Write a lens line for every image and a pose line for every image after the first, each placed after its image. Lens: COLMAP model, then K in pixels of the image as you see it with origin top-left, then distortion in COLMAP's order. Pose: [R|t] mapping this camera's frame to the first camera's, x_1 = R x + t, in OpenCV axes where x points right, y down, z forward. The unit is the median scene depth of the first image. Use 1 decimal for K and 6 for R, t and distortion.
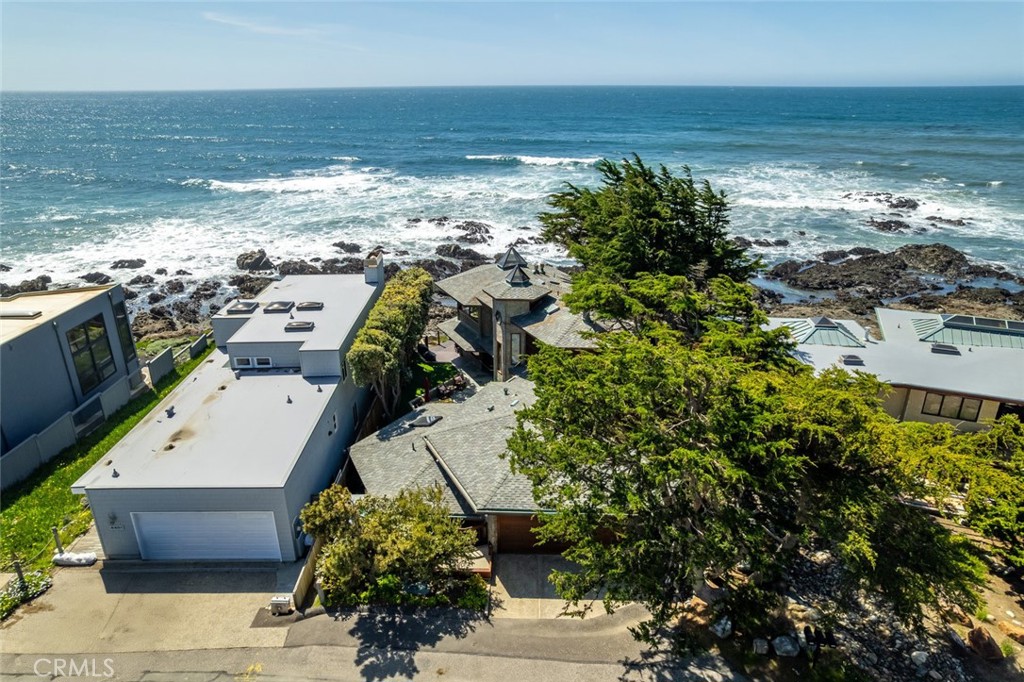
lens RADIAL K [[649.3, 0, 514.2], [0, 649.3, 340.7], [0, 0, 1]] dist [-0.079226, 0.071411]
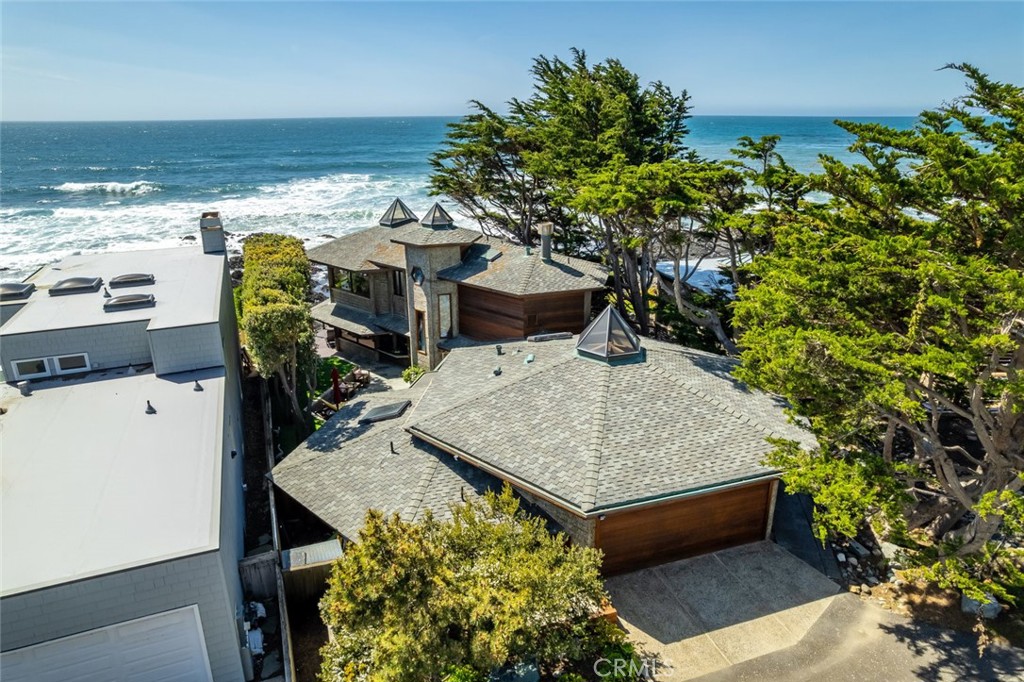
lens RADIAL K [[649.3, 0, 514.2], [0, 649.3, 340.7], [0, 0, 1]] dist [-0.079226, 0.071411]
pose [[0.934784, -0.117837, 0.335103, -0.206791], [0.132189, 0.991017, -0.020261, 0.077816], [-0.329705, 0.063236, 0.941964, 0.322364]]
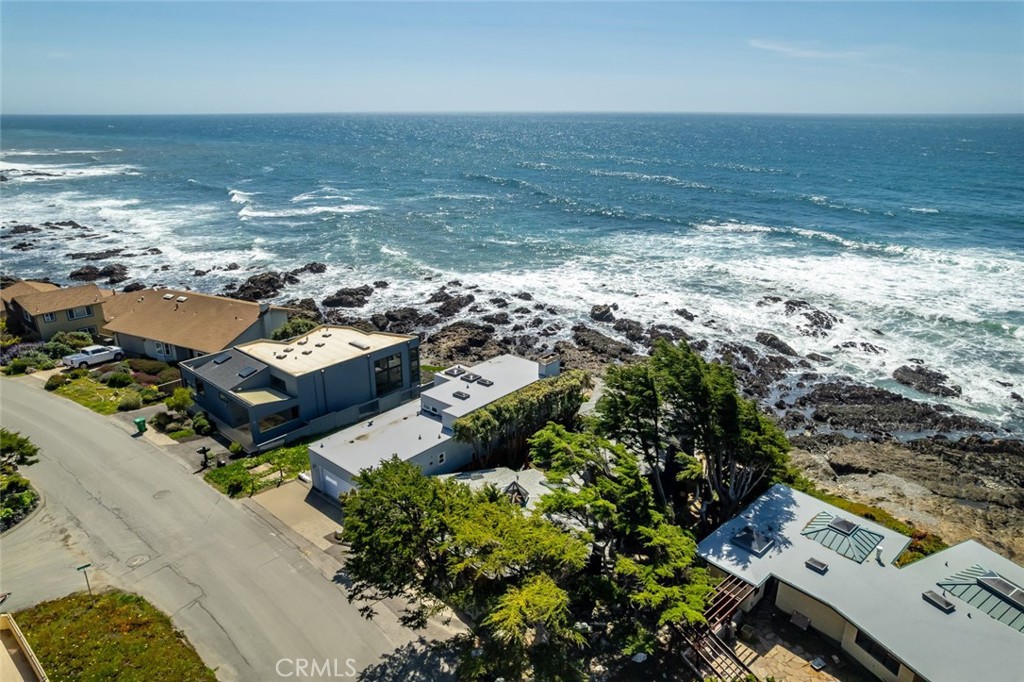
lens RADIAL K [[649.3, 0, 514.2], [0, 649.3, 340.7], [0, 0, 1]] dist [-0.079226, 0.071411]
pose [[0.743015, 0.227981, -0.629248, 0.793240], [-0.249775, 0.966722, 0.055316, -0.289223], [0.620919, 0.116070, 0.775234, -0.210312]]
